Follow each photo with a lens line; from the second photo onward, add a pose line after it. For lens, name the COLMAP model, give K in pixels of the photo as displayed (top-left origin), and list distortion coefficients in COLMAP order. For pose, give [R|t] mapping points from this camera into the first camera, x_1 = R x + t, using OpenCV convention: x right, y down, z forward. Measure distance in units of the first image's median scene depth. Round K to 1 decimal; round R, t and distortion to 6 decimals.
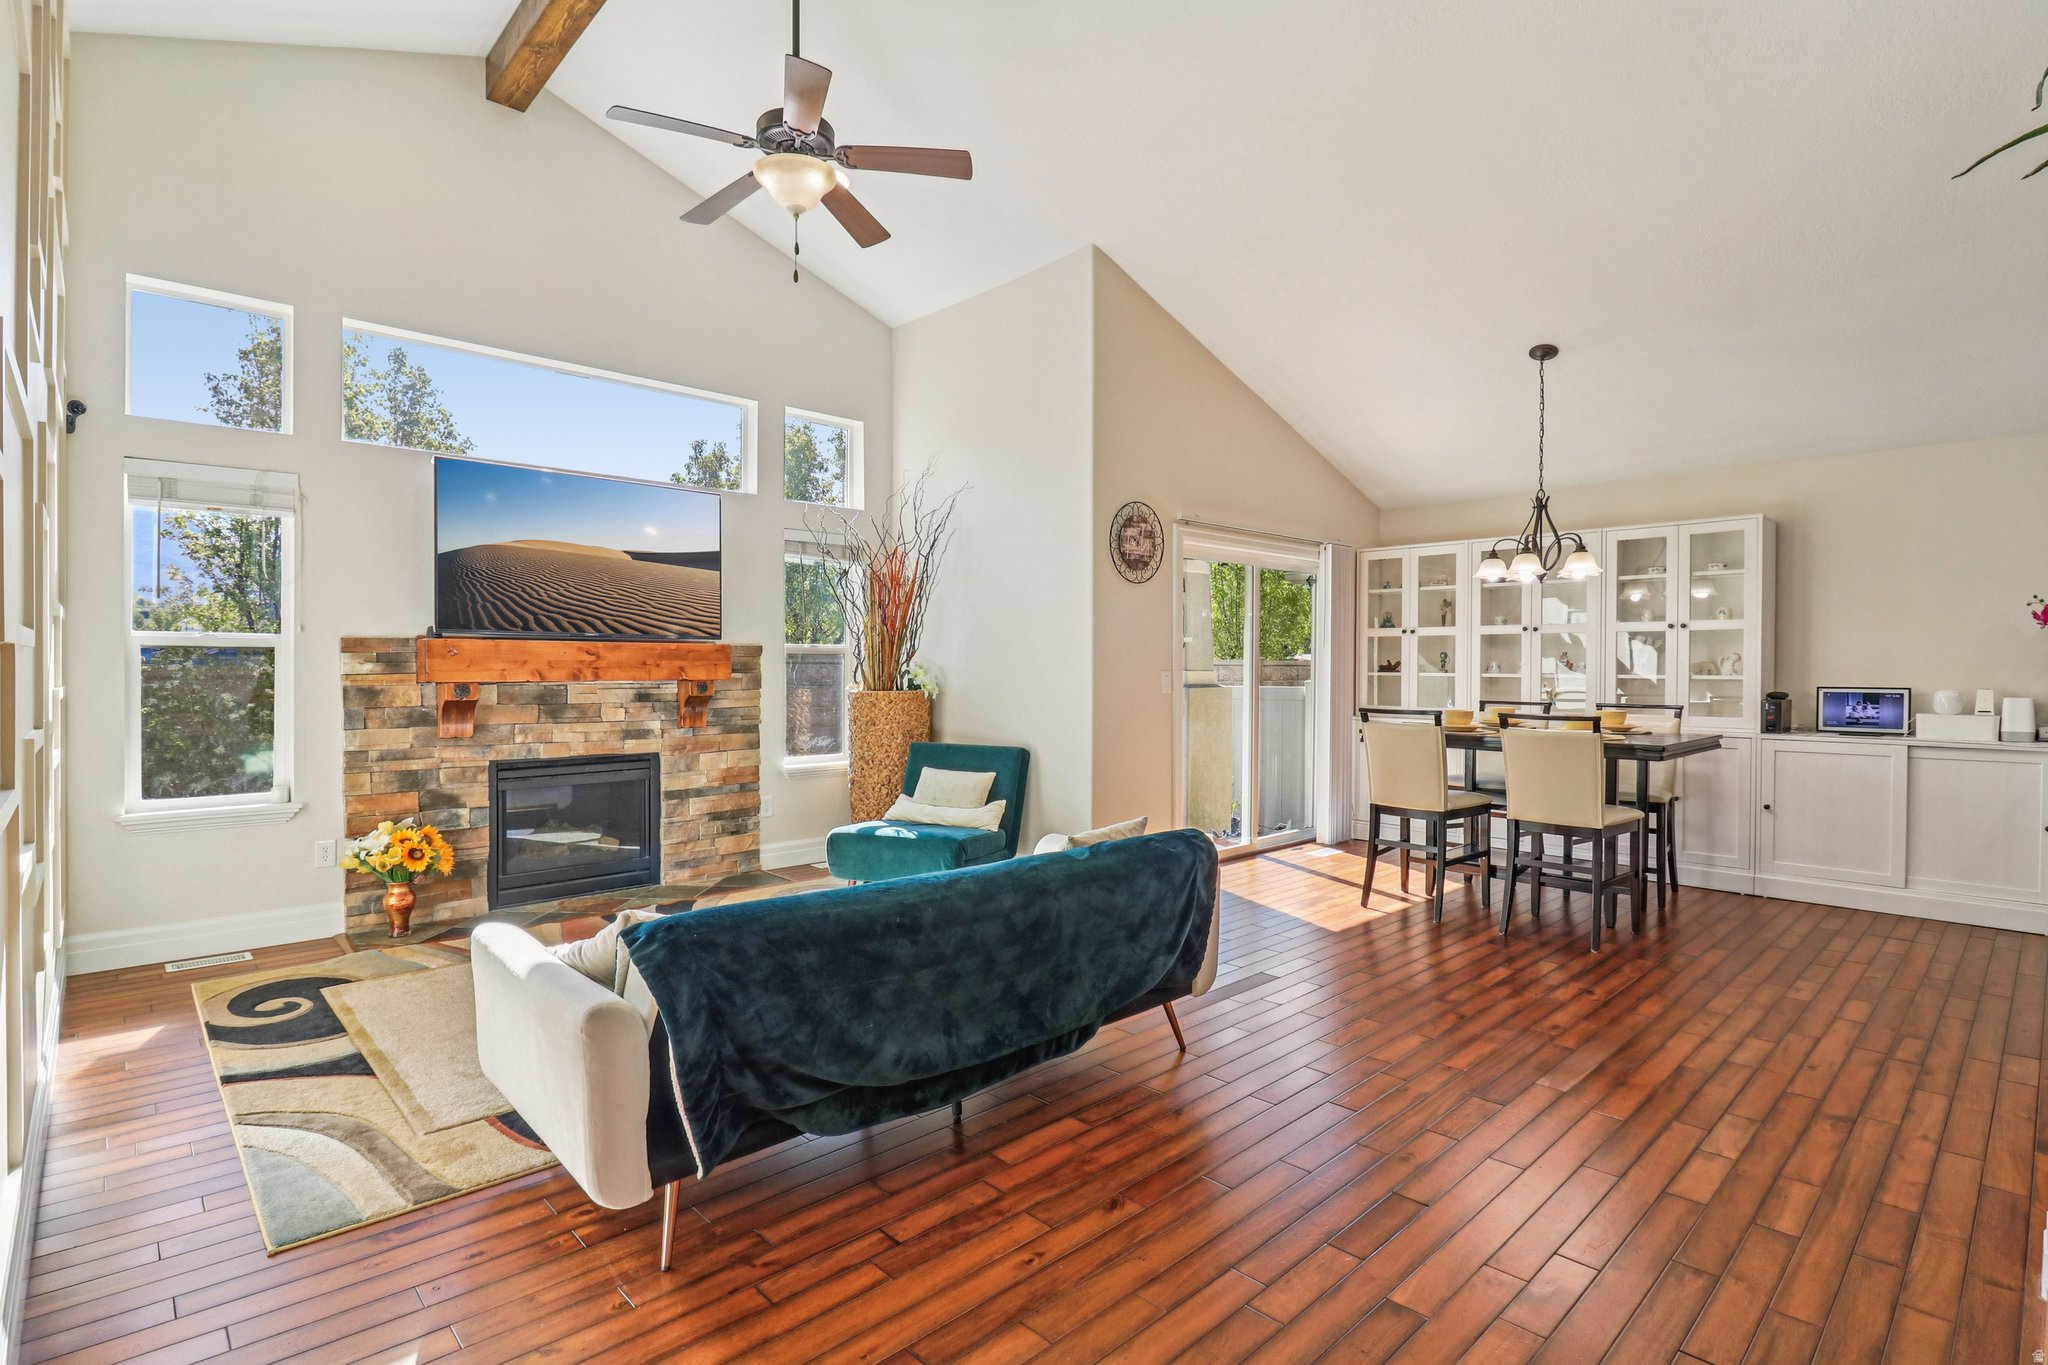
lens RADIAL K [[983.8, 0, 1021.9], [0, 983.8, 656.9], [0, 0, 1]] dist [0.016945, -0.019472]
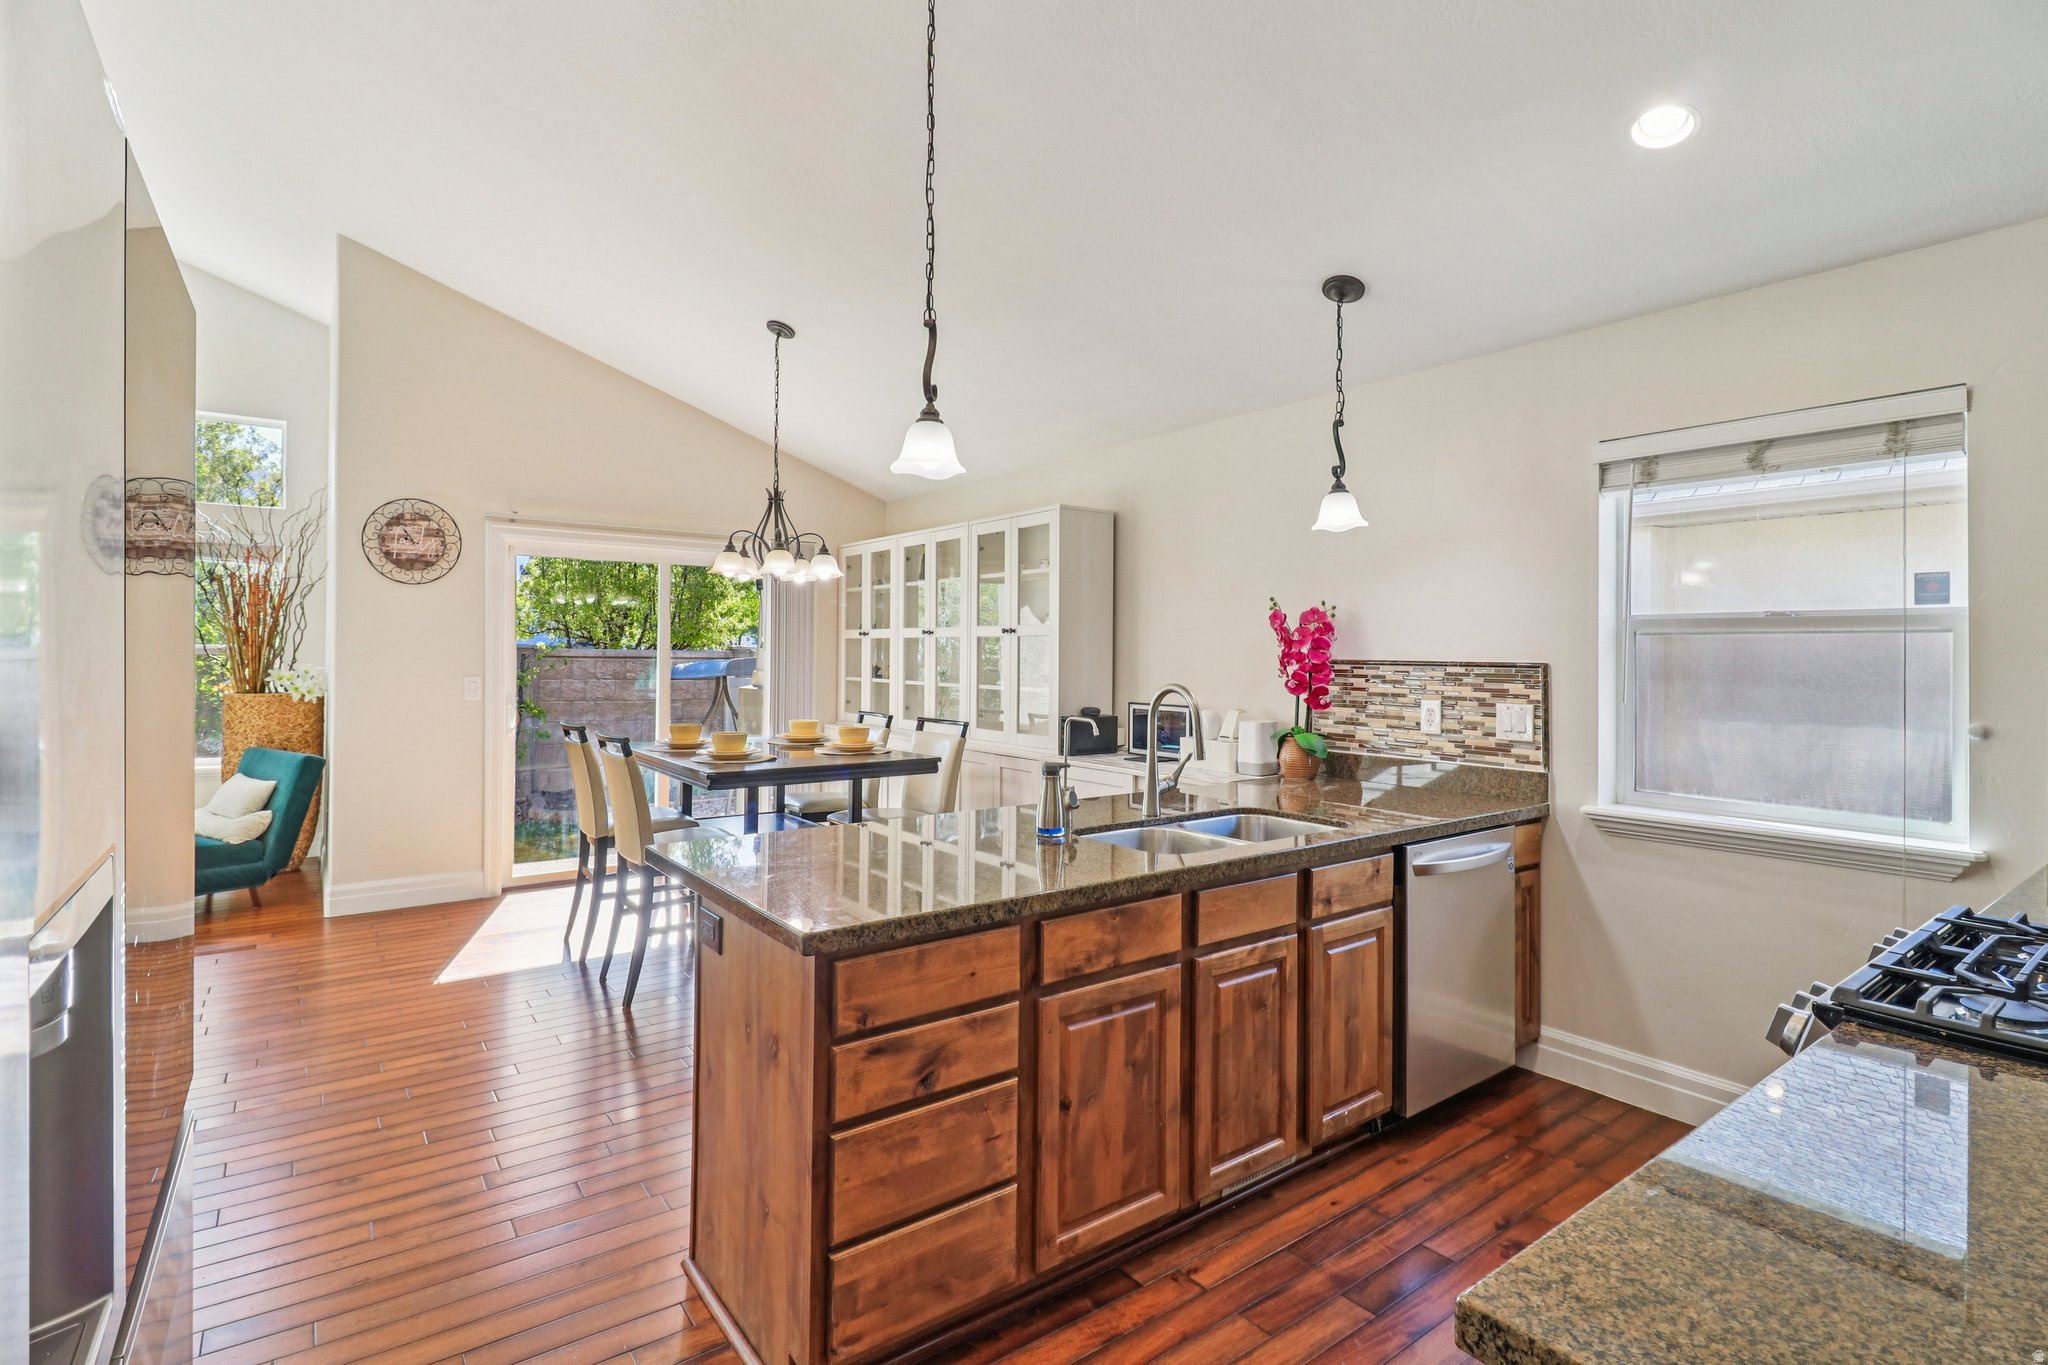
lens RADIAL K [[983.8, 0, 1021.9], [0, 983.8, 656.9], [0, 0, 1]] dist [0.016945, -0.019472]
pose [[0.993788, 0.007984, -0.111002, 0.799225], [-0.006745, 0.999911, 0.011529, -0.019778], [0.111084, -0.010709, 0.993753, 0.118051]]
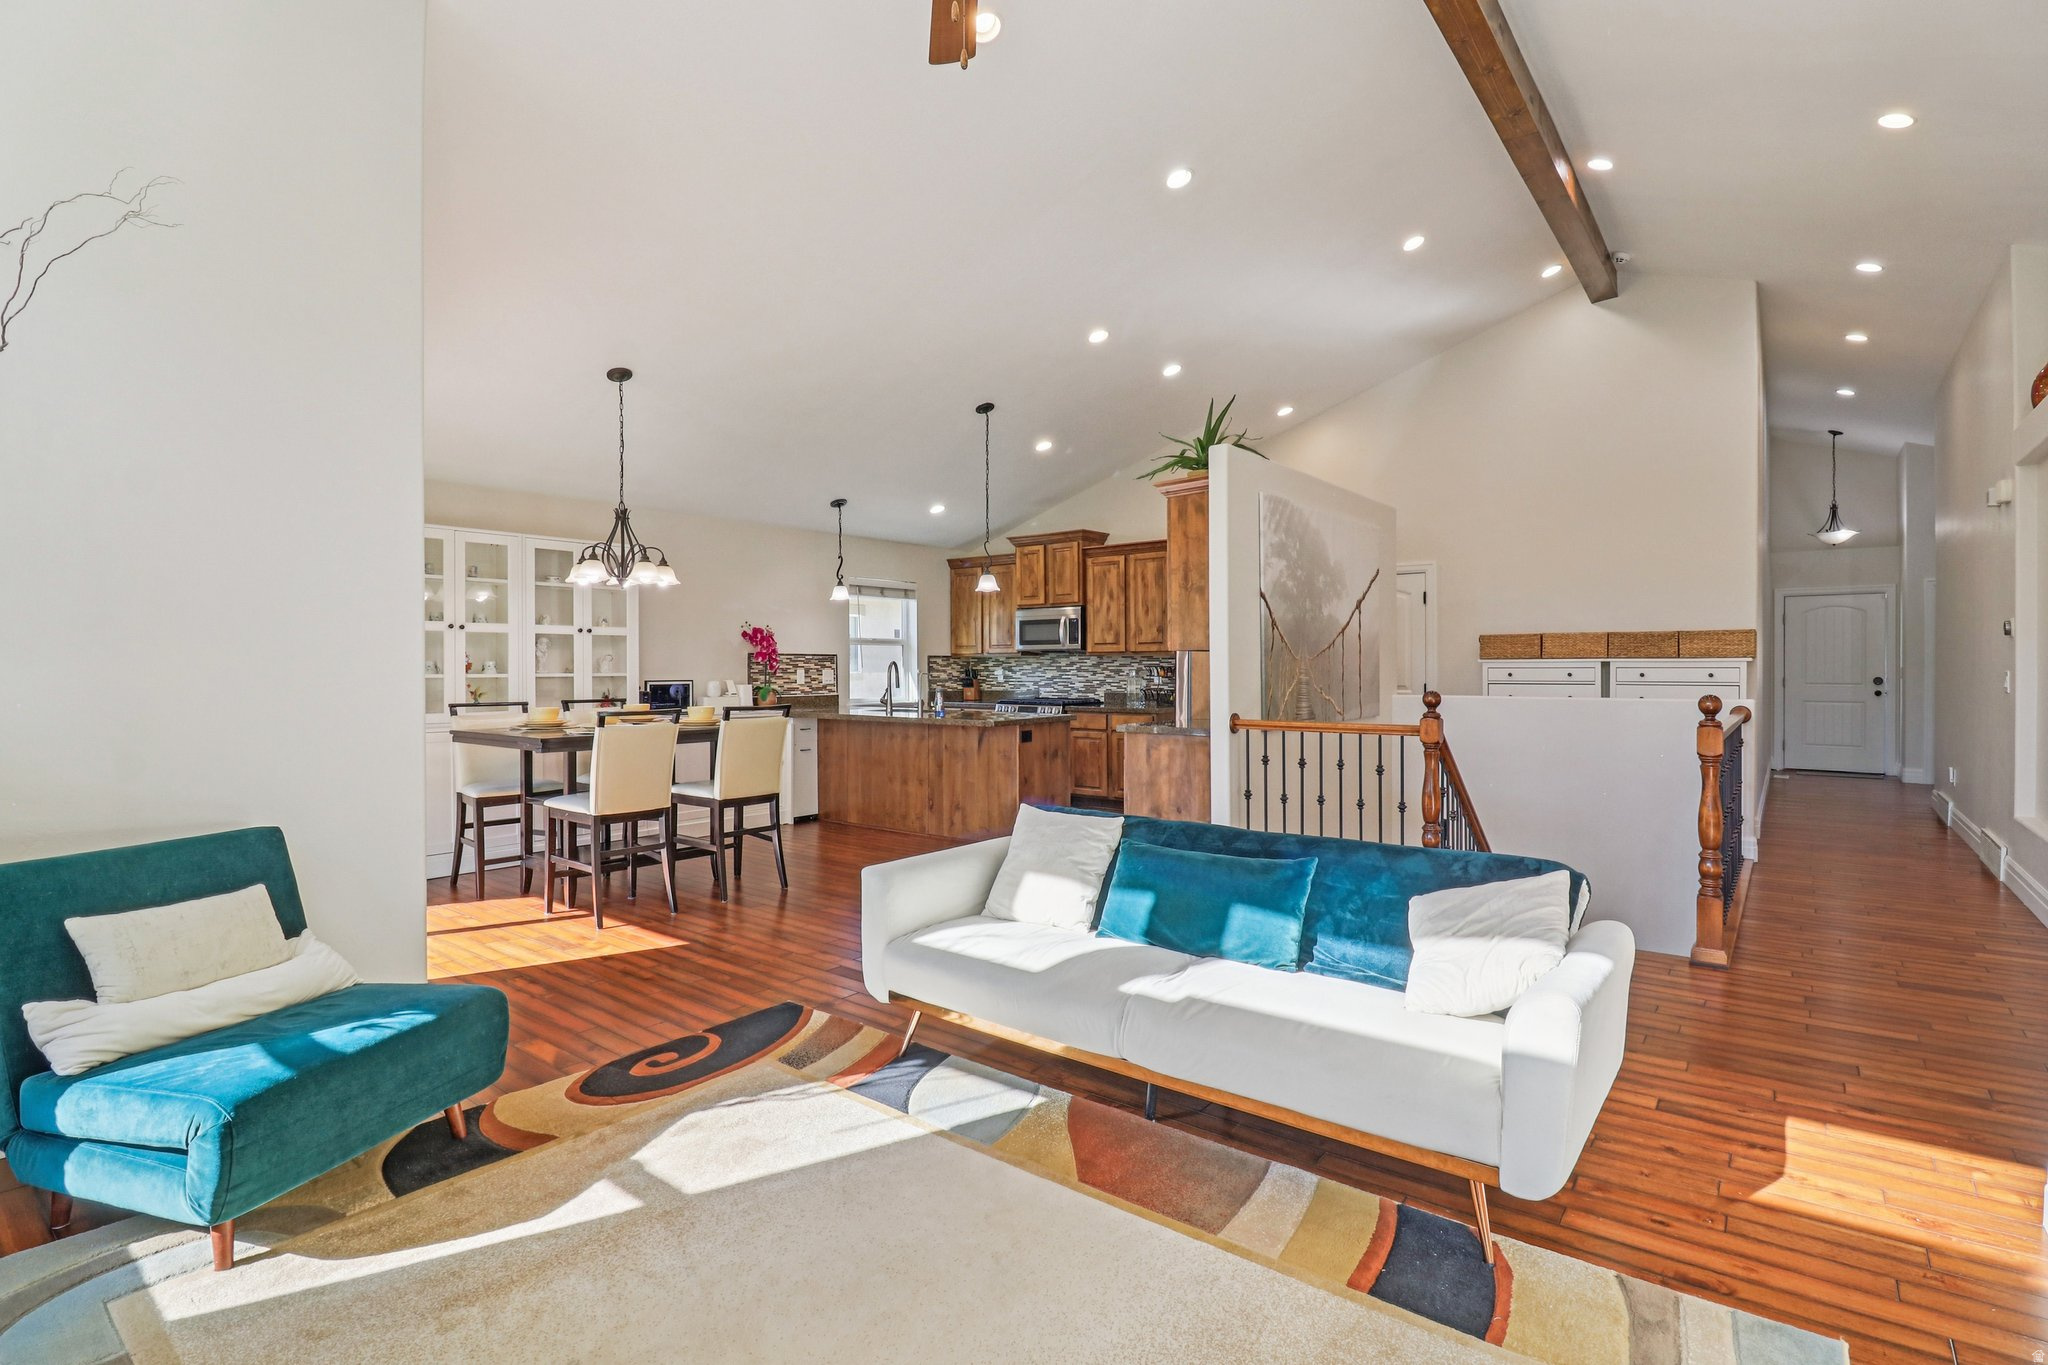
lens RADIAL K [[983.8, 0, 1021.9], [0, 983.8, 656.9], [0, 0, 1]] dist [0.016945, -0.019472]
pose [[-0.150167, 0.003943, 0.988653, -0.573974], [-0.014427, 0.999877, -0.006180, -0.001725], [-0.988555, -0.015192, -0.150092, 0.682237]]
